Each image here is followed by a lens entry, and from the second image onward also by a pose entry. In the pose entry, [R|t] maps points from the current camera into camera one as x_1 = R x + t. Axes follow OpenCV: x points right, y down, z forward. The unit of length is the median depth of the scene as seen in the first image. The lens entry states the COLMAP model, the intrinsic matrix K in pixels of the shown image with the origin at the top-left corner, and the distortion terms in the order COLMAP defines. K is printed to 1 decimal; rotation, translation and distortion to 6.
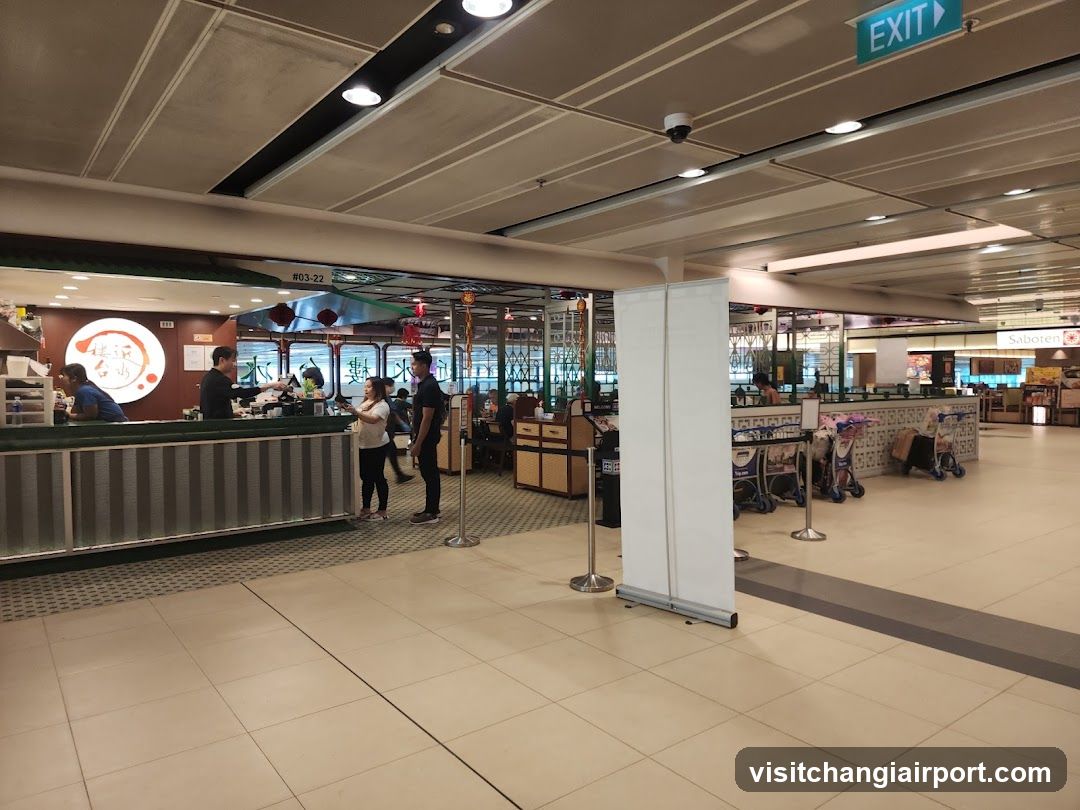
lens RADIAL K [[731.0, 0, 534.7], [0, 731.0, 405.8], [0, 0, 1]] dist [0.065580, 0.000885]
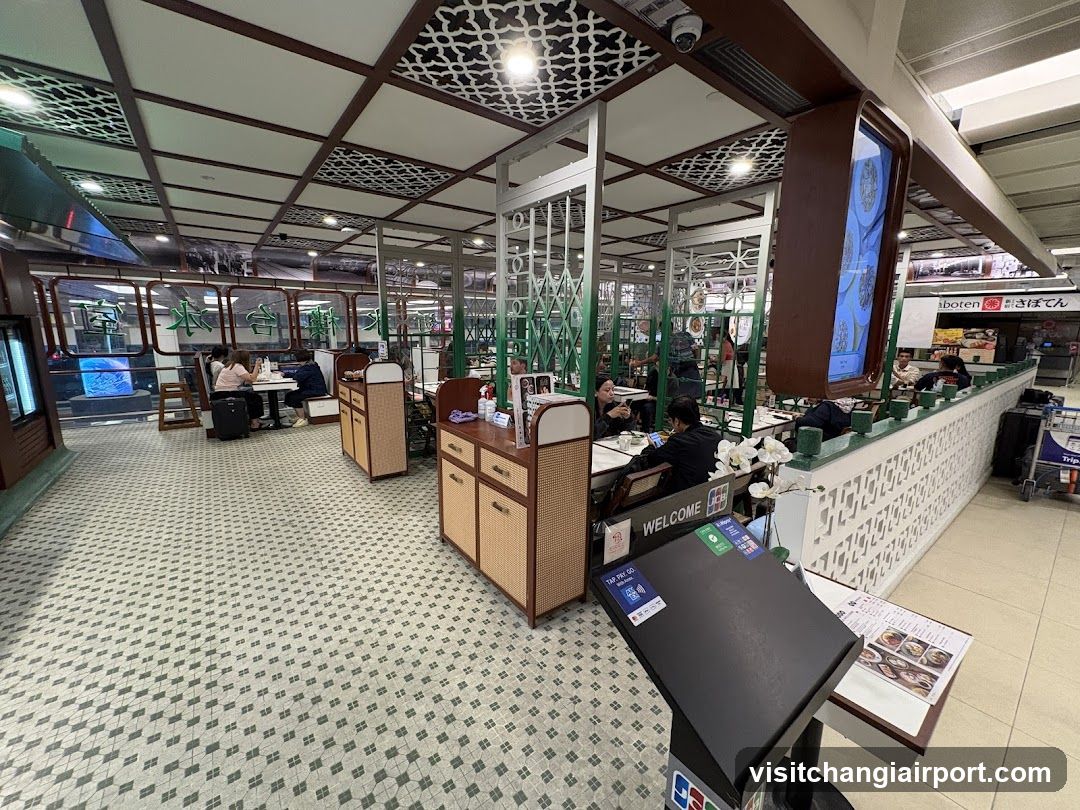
lens RADIAL K [[427.6, 0, 540.0], [0, 427.6, 405.0], [0, 0, 1]] dist [-0.000490, 0.000010]
pose [[0.999814, 0.016807, 0.009513, 0.044751], [-0.018012, 0.989203, 0.145444, -0.041788], [-0.006966, -0.145588, 0.989321, 0.703497]]
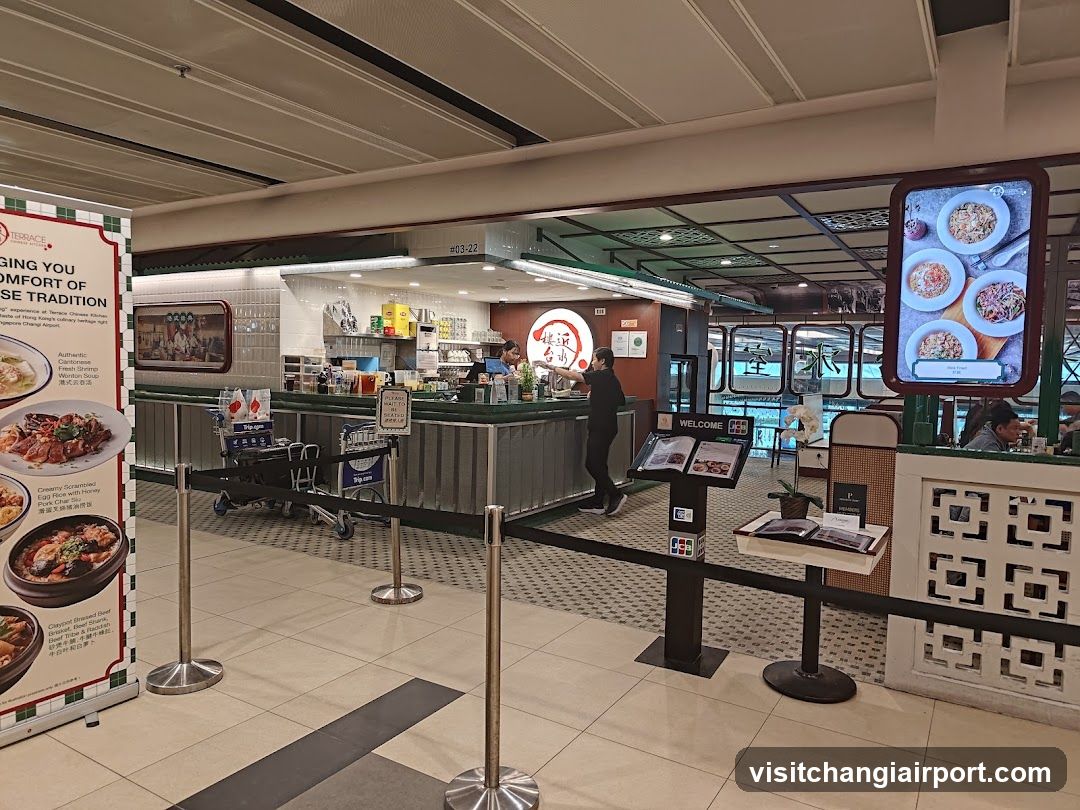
lens RADIAL K [[731.0, 0, 534.7], [0, 731.0, 405.8], [0, 0, 1]] dist [0.065580, 0.000885]
pose [[0.360572, 0.064601, -0.930492, 0.421946], [-0.062034, 0.997051, 0.045183, -0.020779], [0.930666, 0.041431, 0.363516, 0.564037]]
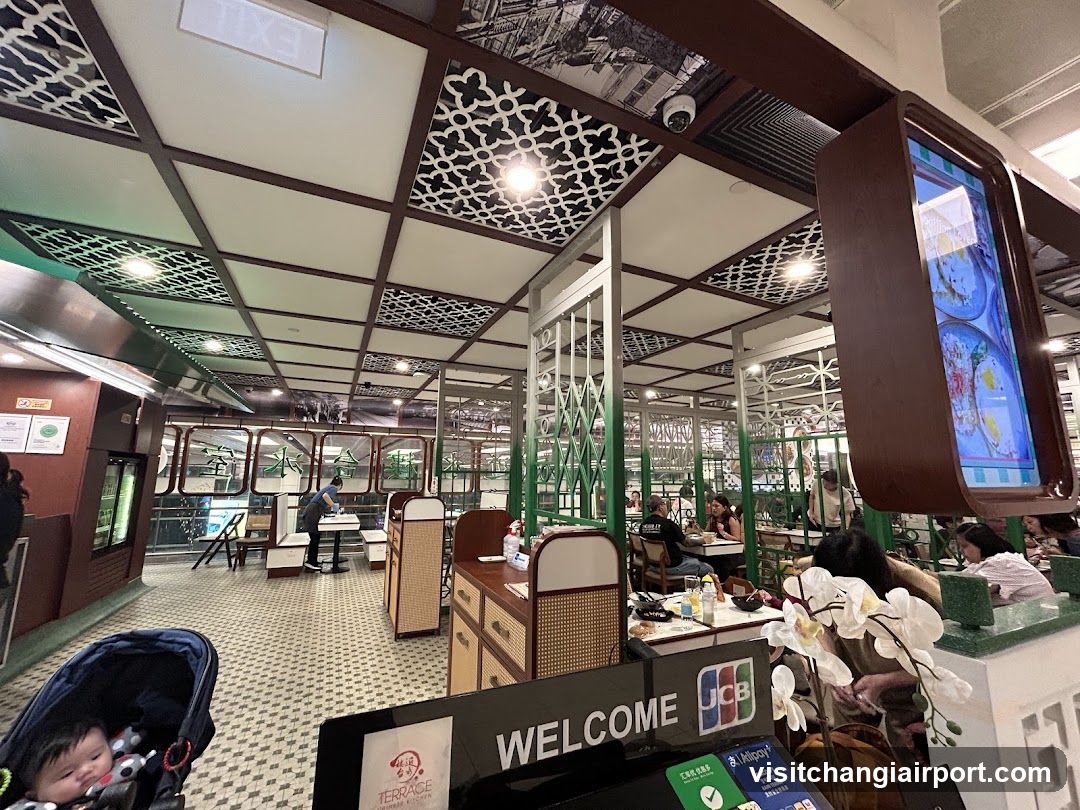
lens RADIAL K [[435.9, 0, 540.0], [0, 435.9, 405.0], [0, 0, 1]] dist [-0.003273, -0.000113]
pose [[0.978442, -0.017685, -0.205763, 0.082800], [-0.023994, 0.979845, -0.198311, -0.025099], [0.205123, 0.198973, 0.958298, 0.748462]]
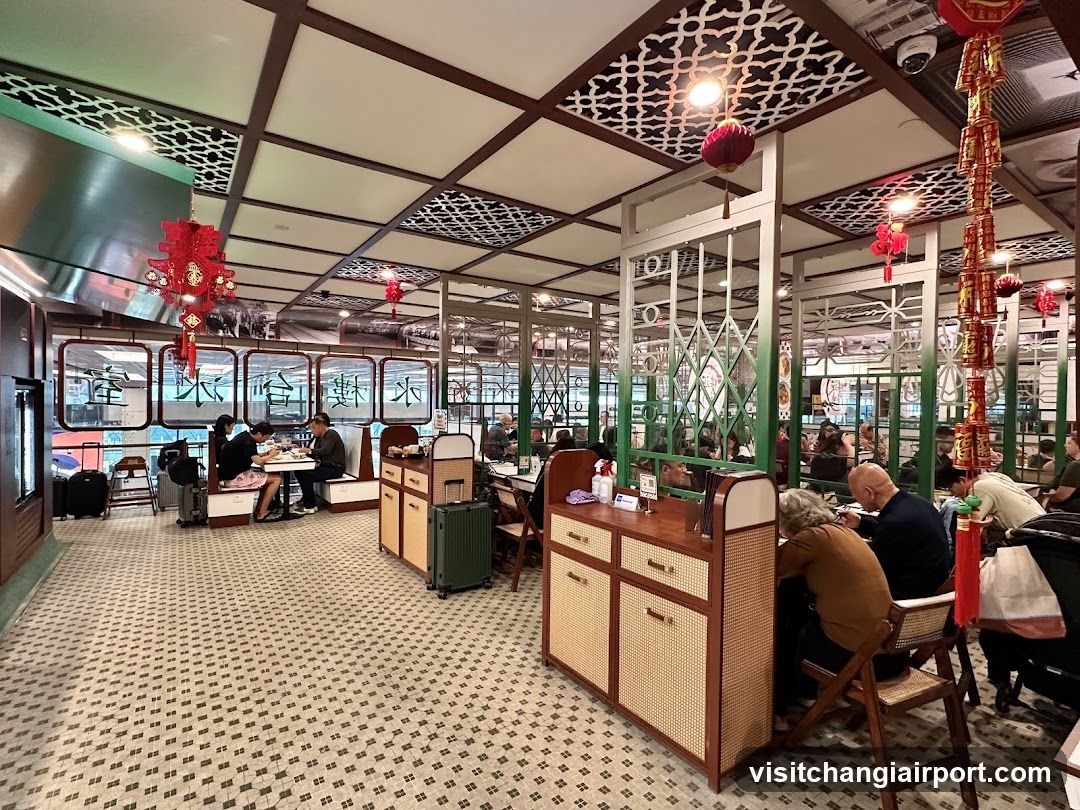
lens RADIAL K [[516.3, 0, 538.1], [0, 516.3, 407.5], [0, 0, 1]] dist [-0.006278, 0.001279]
pose [[0.999277, 0.017562, -0.033712, -0.024032], [-0.018344, 0.999566, -0.023030, -0.032084], [0.033292, 0.023631, 0.999166, 0.708772]]
